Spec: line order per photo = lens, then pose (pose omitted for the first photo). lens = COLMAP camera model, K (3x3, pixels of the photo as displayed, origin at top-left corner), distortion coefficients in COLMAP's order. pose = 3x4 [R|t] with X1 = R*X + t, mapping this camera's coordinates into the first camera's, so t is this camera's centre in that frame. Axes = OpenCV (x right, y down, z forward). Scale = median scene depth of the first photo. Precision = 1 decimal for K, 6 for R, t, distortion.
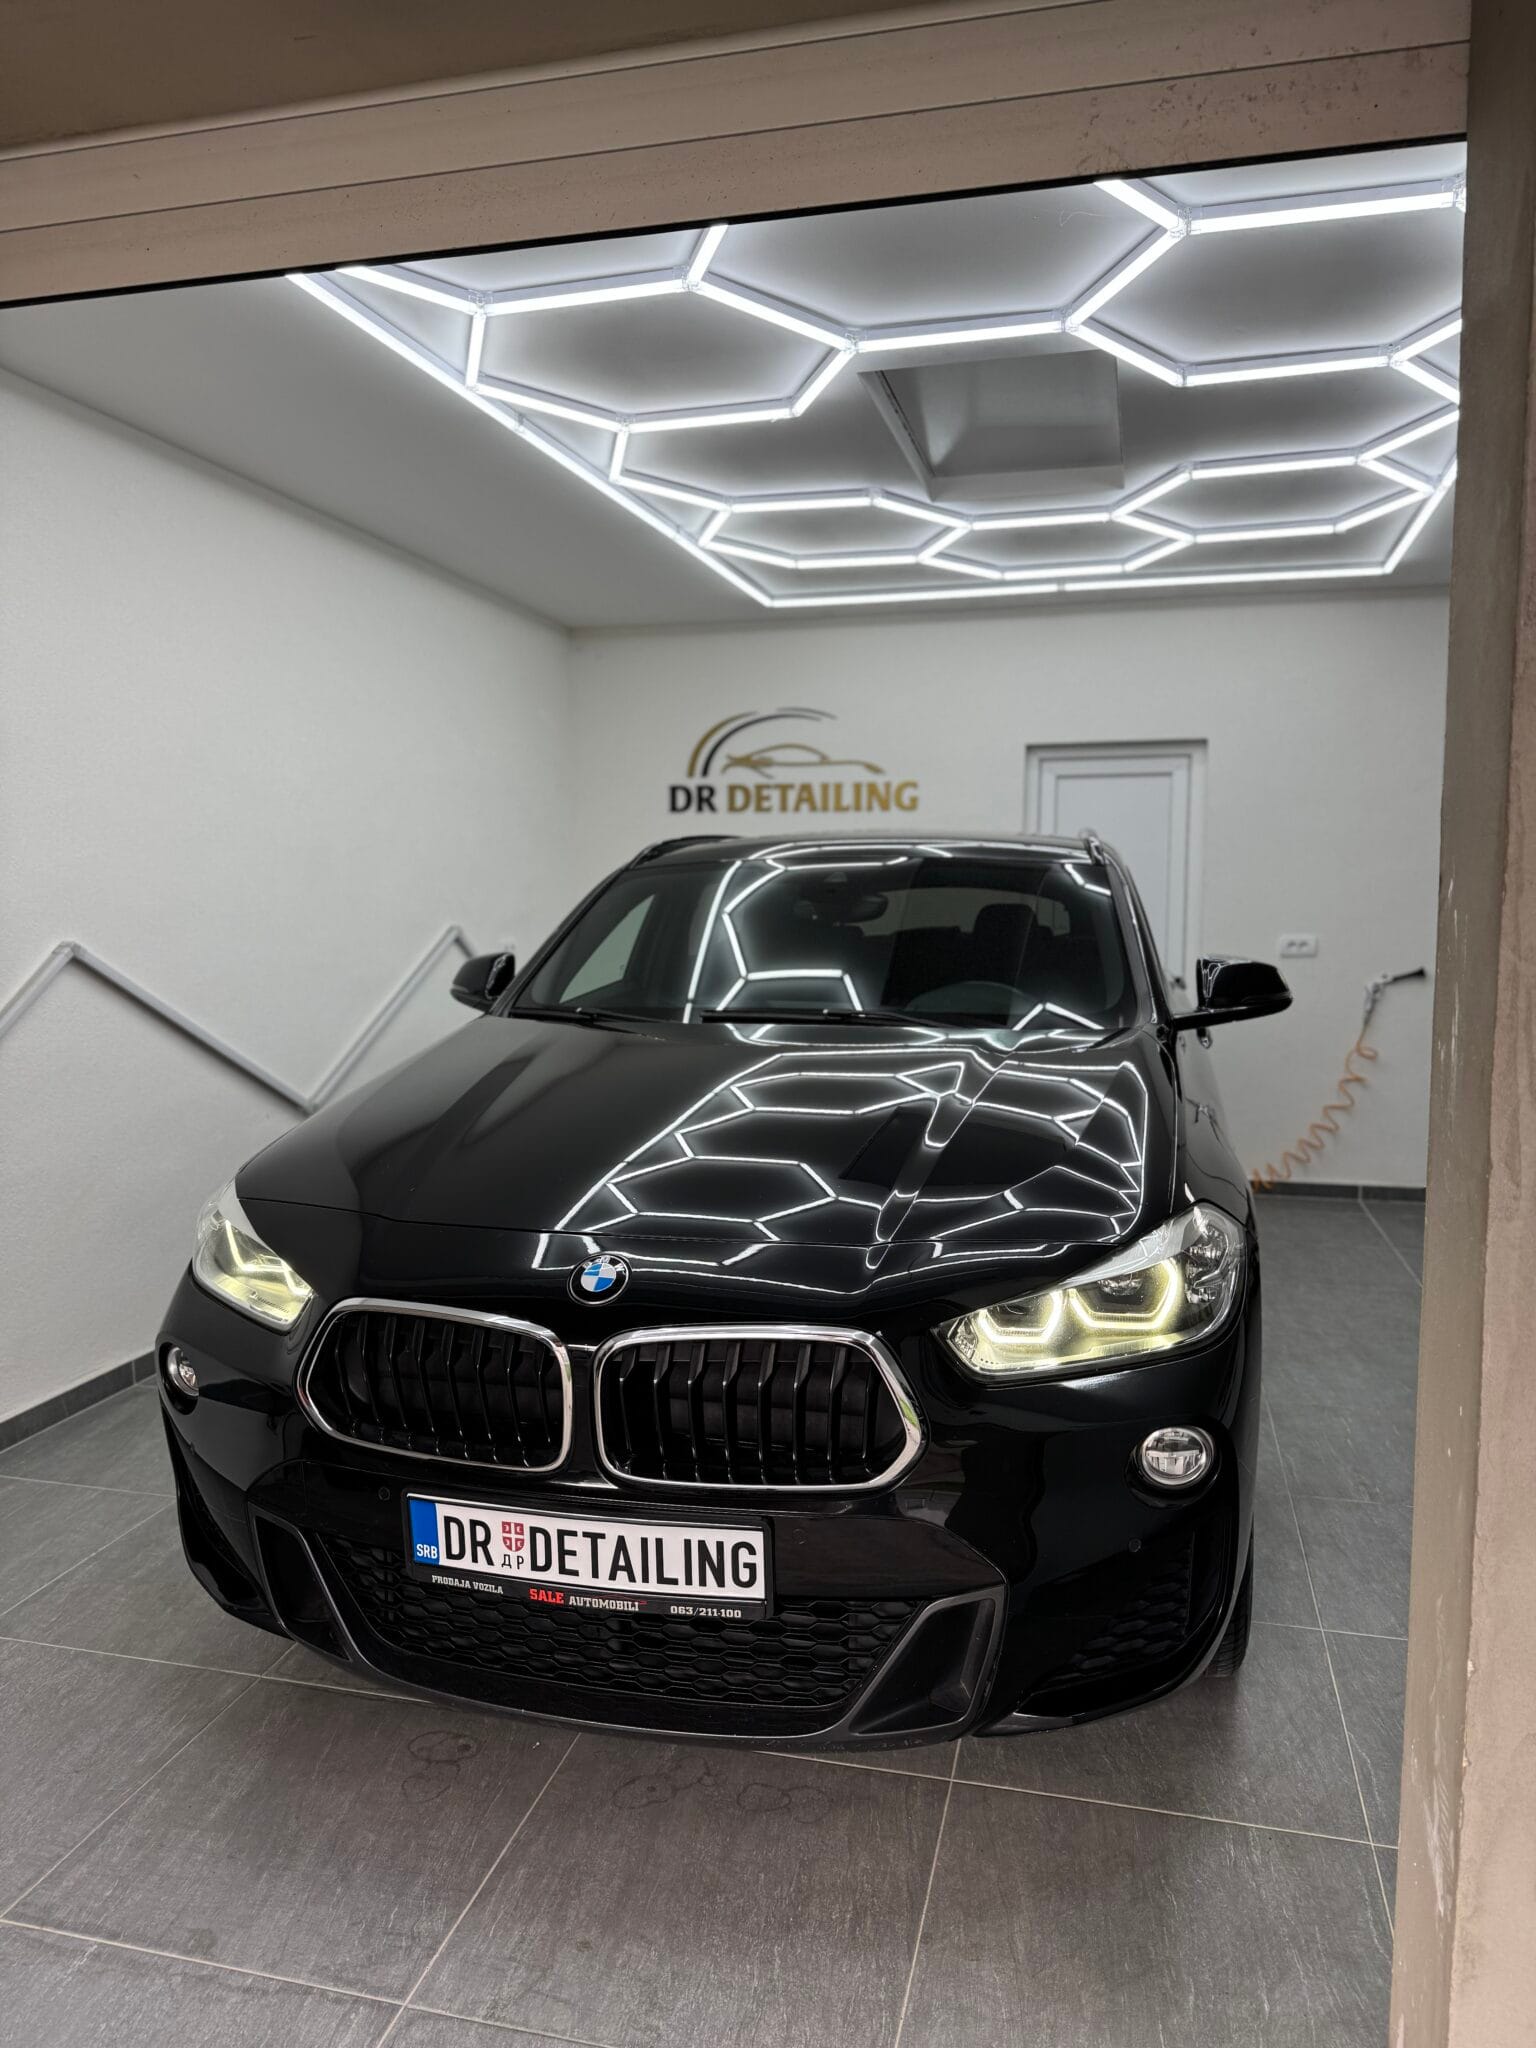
lens RADIAL K [[1471.3, 0, 749.9], [0, 1471.3, 1048.0], [0, 0, 1]] dist [0.061650, -0.046653]
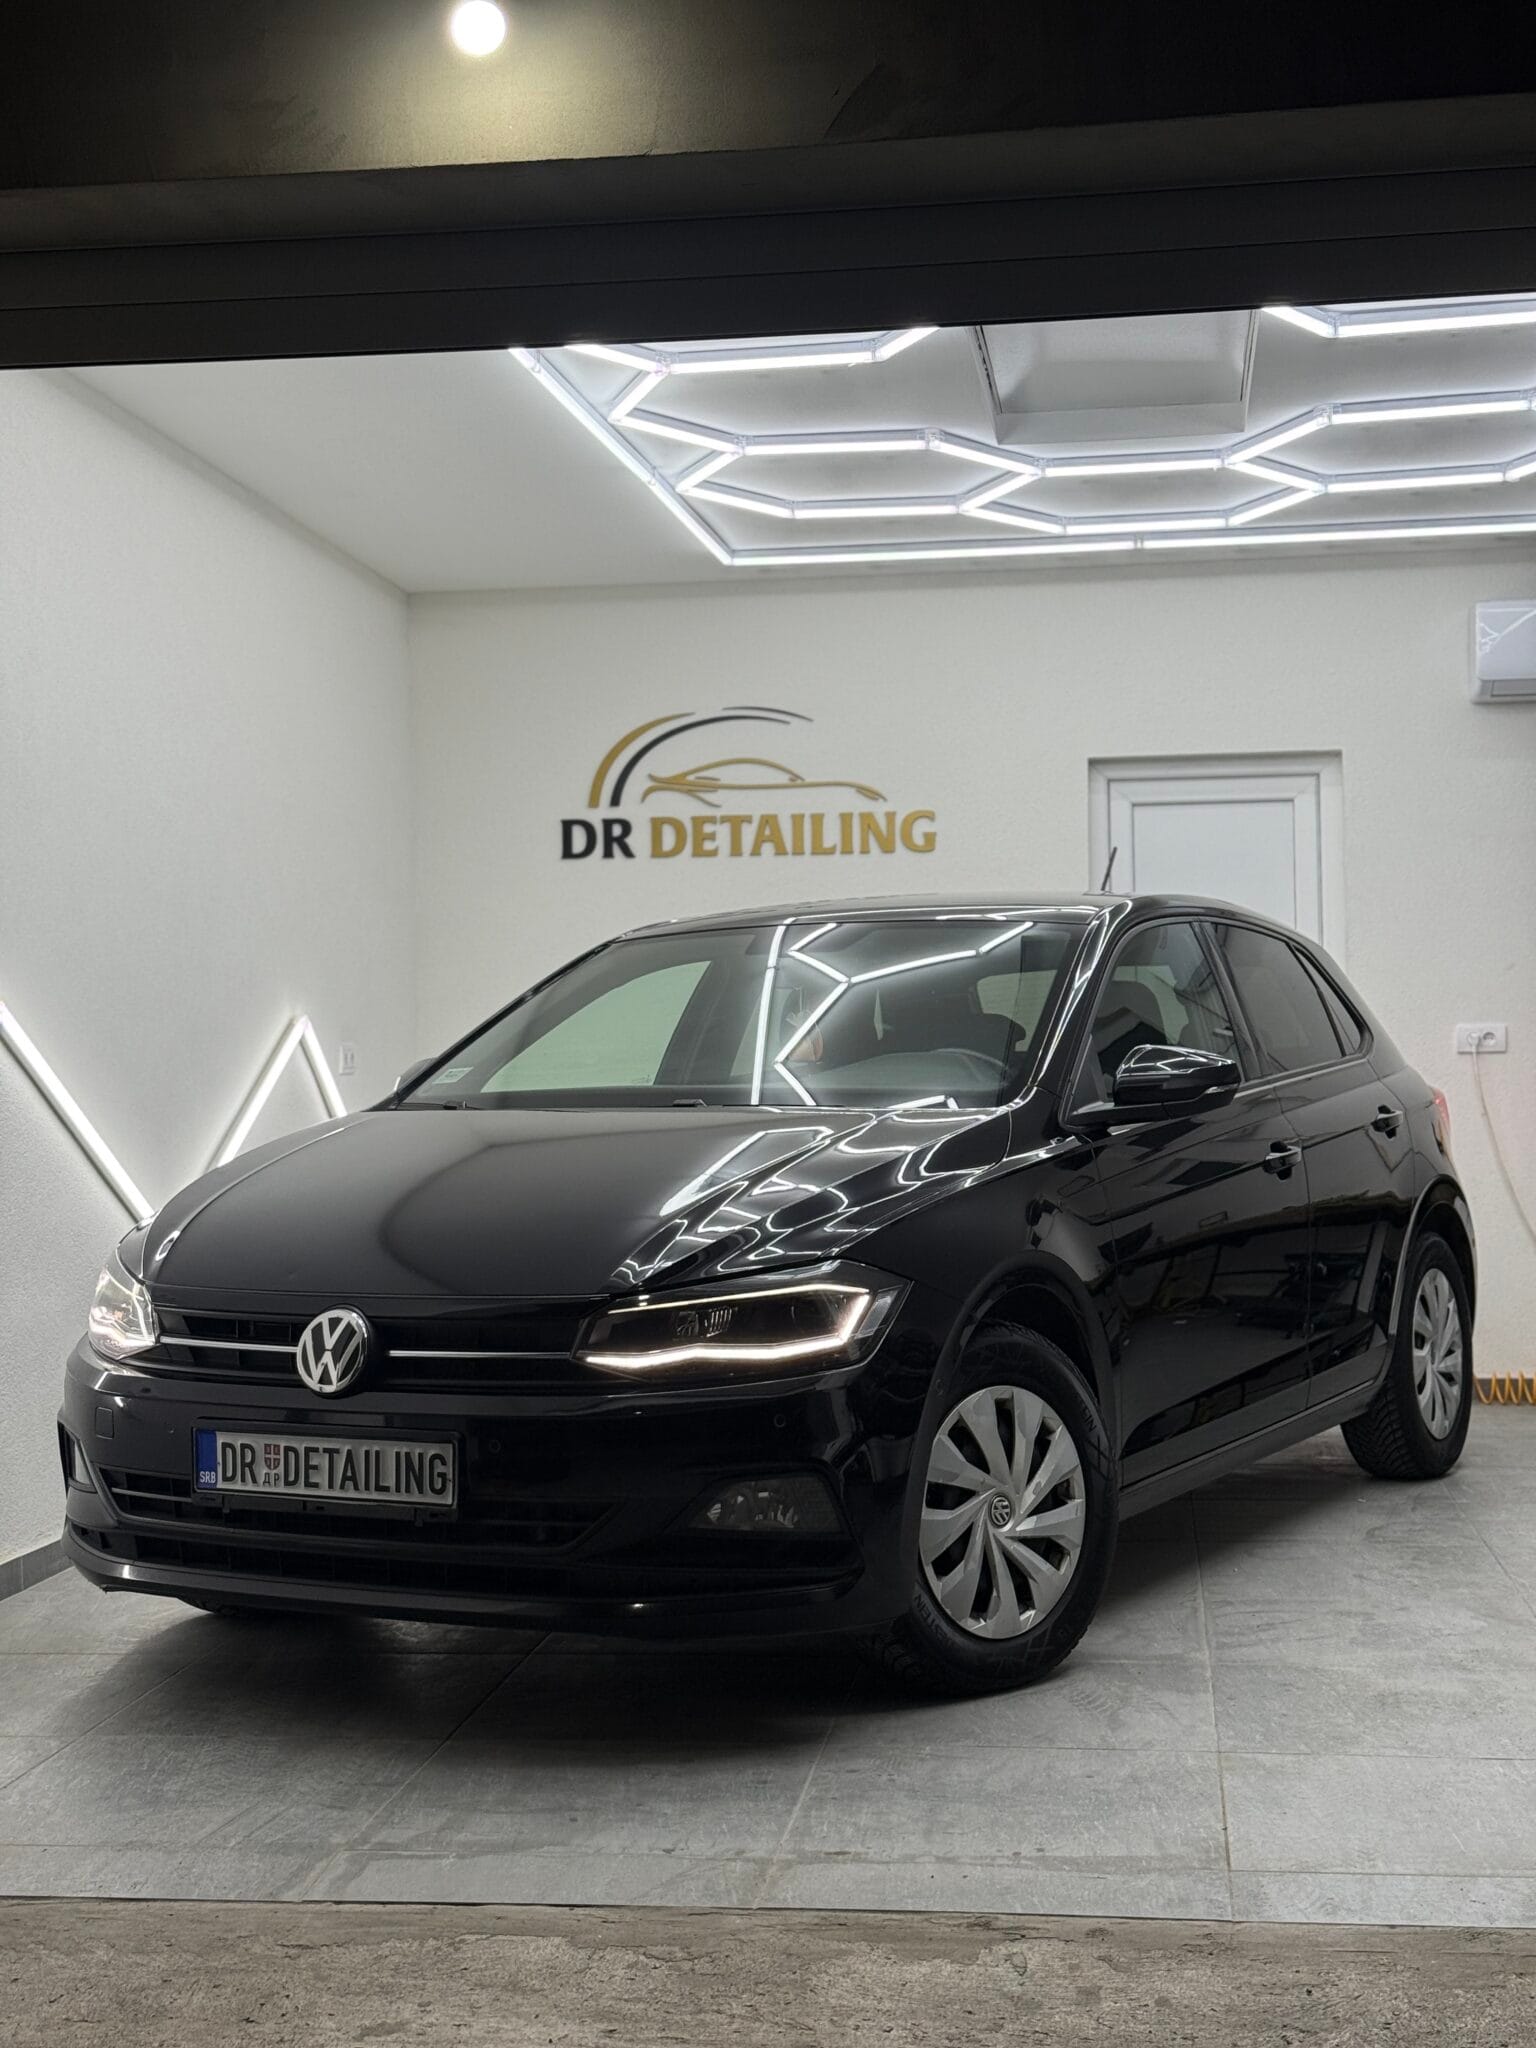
lens RADIAL K [[2893.0, 0, 746.5], [0, 2893.0, 1005.9], [0, 0, 1]] dist [0.105014, 0.000000]
pose [[0.993166, -0.010309, 0.116255, -0.171800], [0.024972, 0.991793, -0.125393, 0.100431], [-0.114008, 0.127439, 0.985272, -0.404959]]
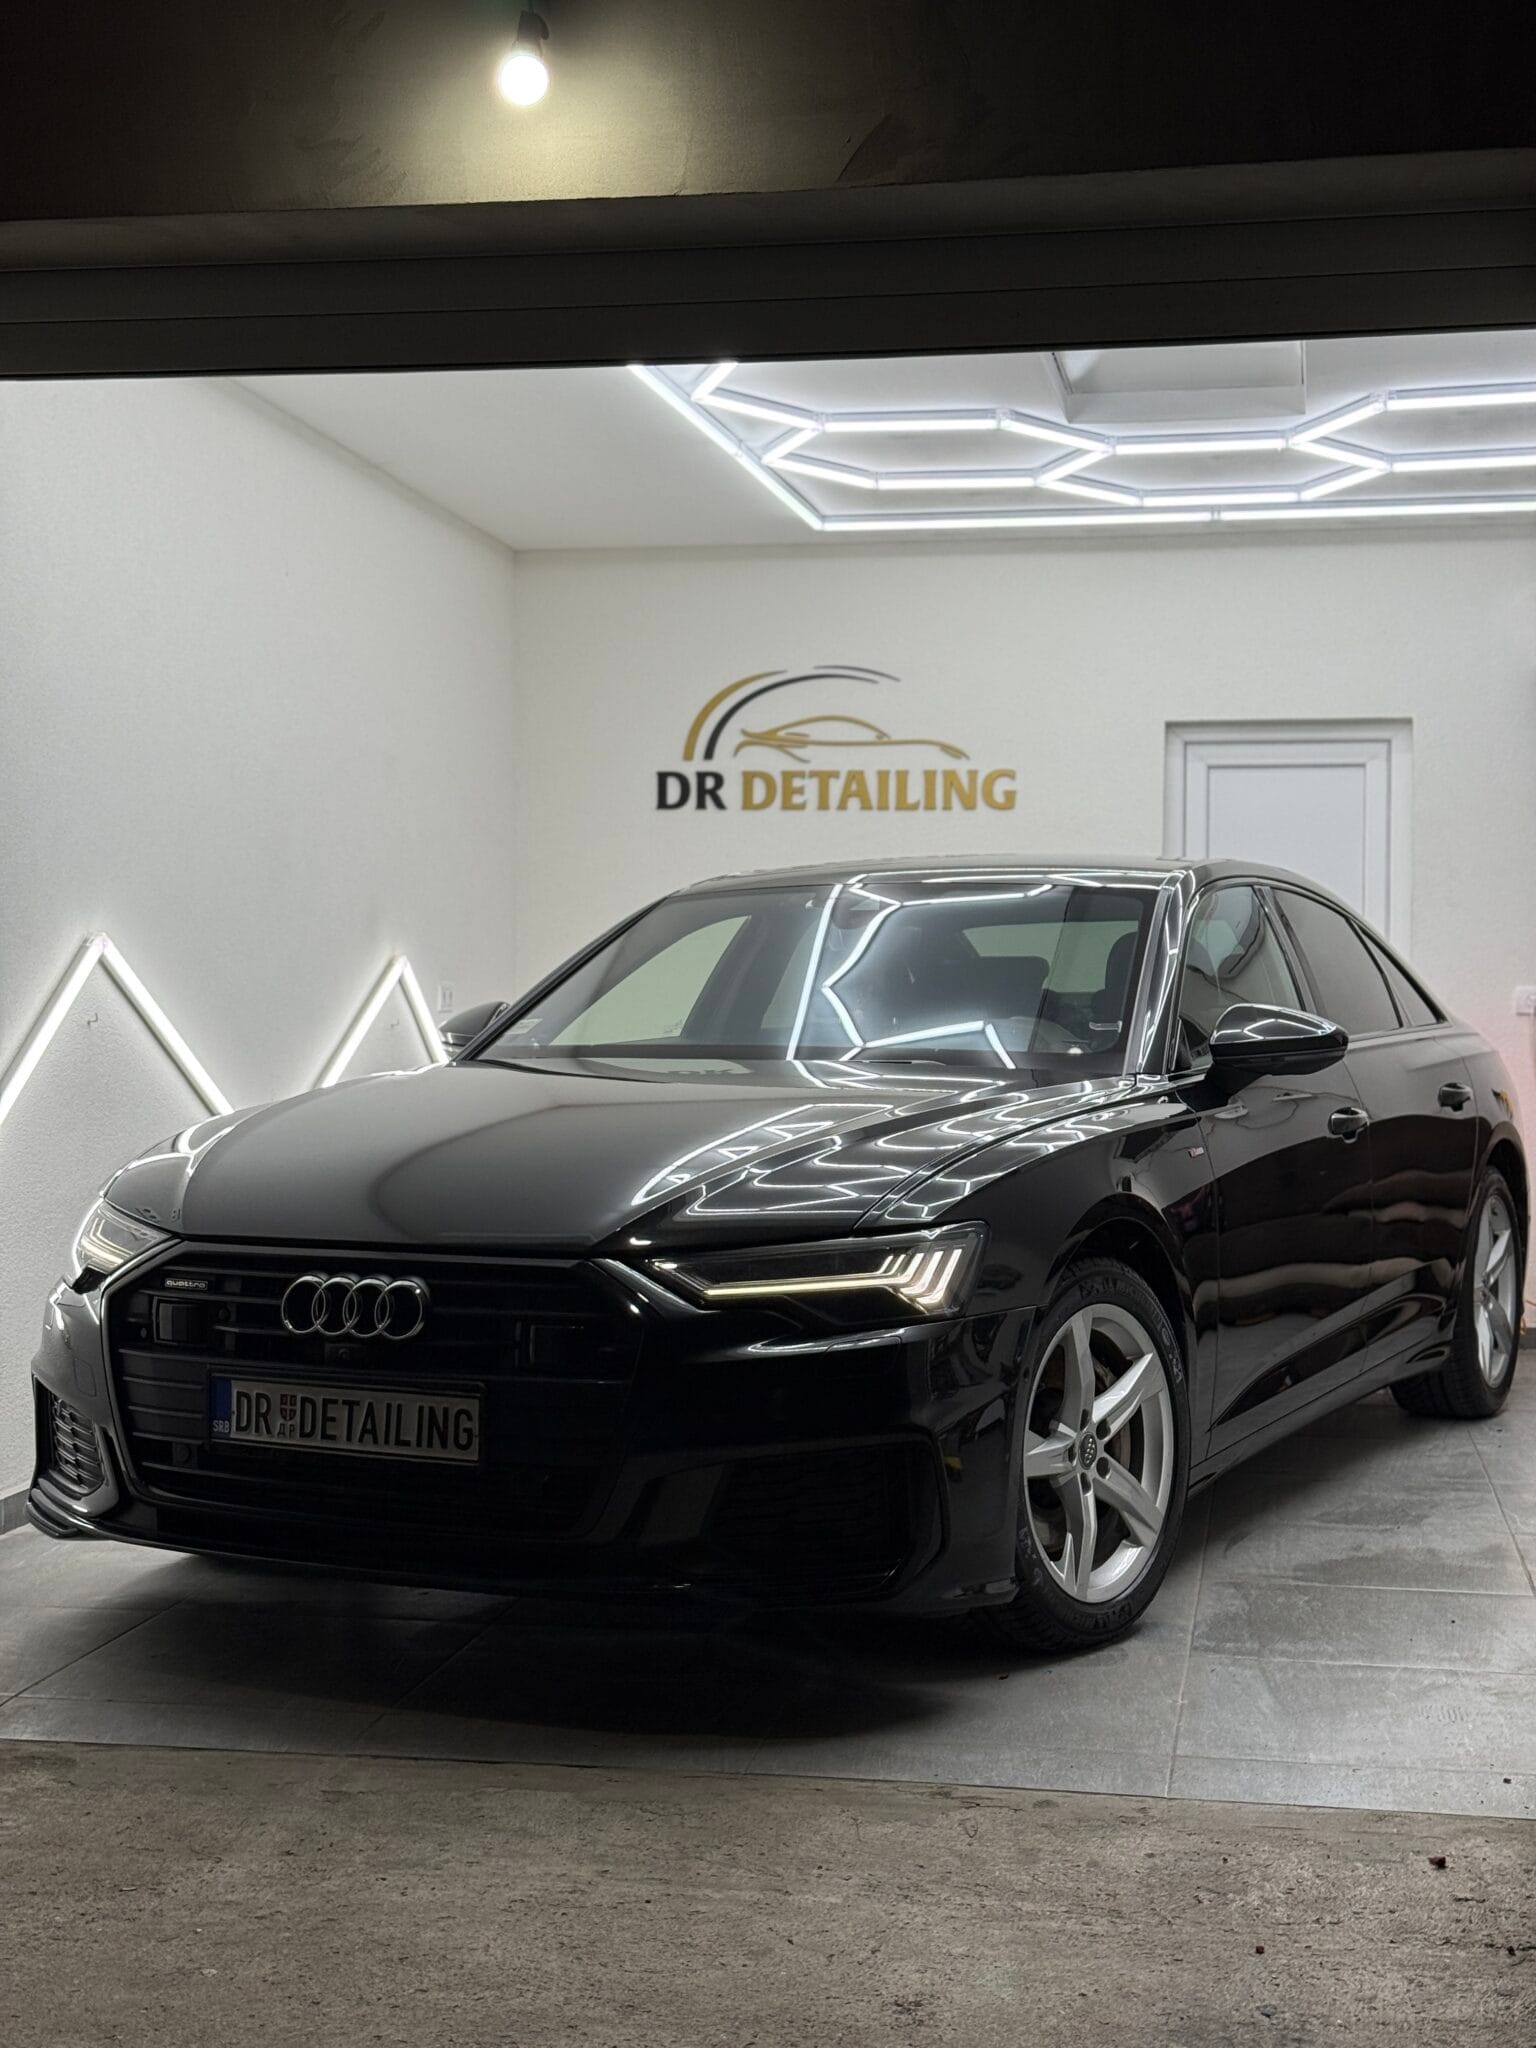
lens RADIAL K [[2893.0, 0, 756.9], [0, 2893.0, 1034.7], [0, 0, 1]] dist [0.105014, 0.000000]
pose [[0.997378, 0.008353, 0.071883, -0.144434], [-0.001567, 0.995576, -0.093942, 0.102854], [-0.072350, 0.093583, 0.992979, -0.484622]]
